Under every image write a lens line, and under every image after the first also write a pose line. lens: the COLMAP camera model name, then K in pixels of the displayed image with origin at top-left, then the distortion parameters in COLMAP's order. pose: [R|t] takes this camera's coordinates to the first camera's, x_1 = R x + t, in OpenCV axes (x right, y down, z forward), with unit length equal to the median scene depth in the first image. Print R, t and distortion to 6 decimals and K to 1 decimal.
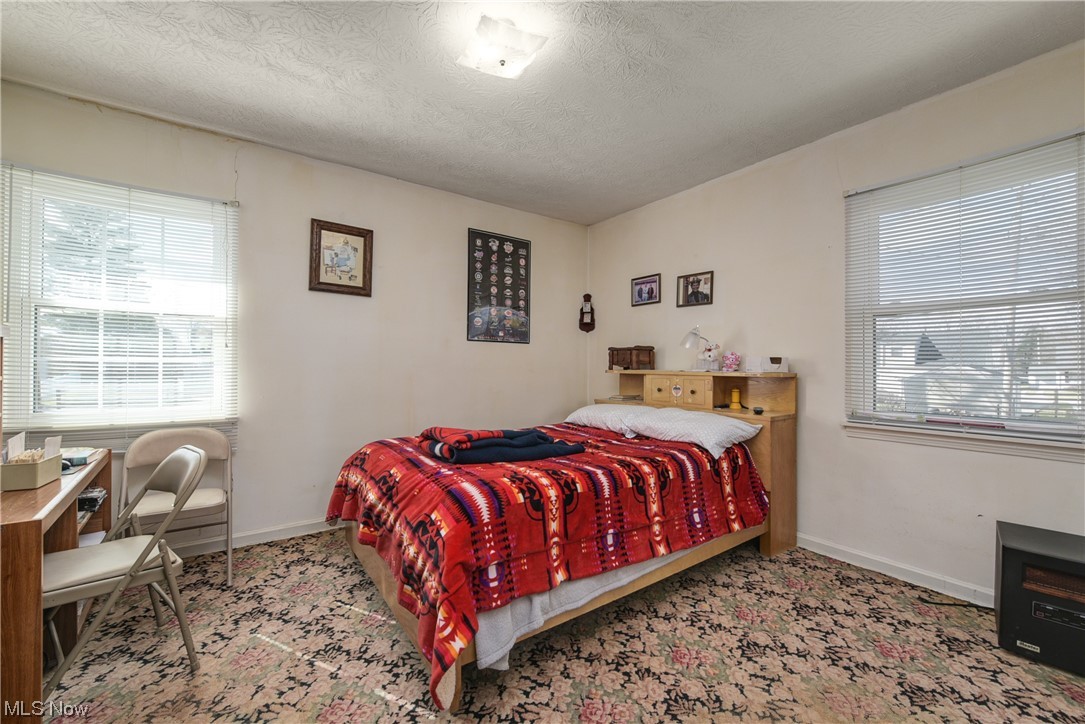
lens RADIAL K [[440.4, 0, 540.9], [0, 440.4, 365.6], [0, 0, 1]] dist [-0.006882, 0.000388]
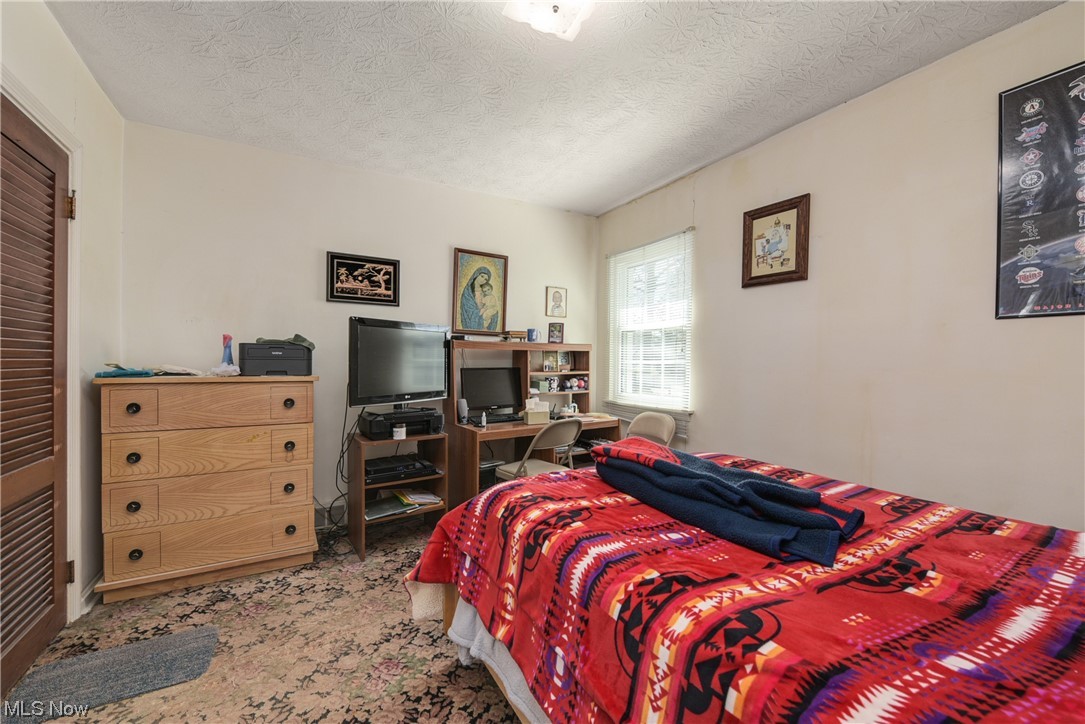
lens RADIAL K [[440.4, 0, 540.9], [0, 440.4, 365.6], [0, 0, 1]] dist [-0.006882, 0.000388]
pose [[-0.108184, 0.000840, -0.994131, 0.455711], [-0.008728, 0.999960, 0.001795, -0.000780], [0.994093, 0.008871, -0.108172, 0.640453]]
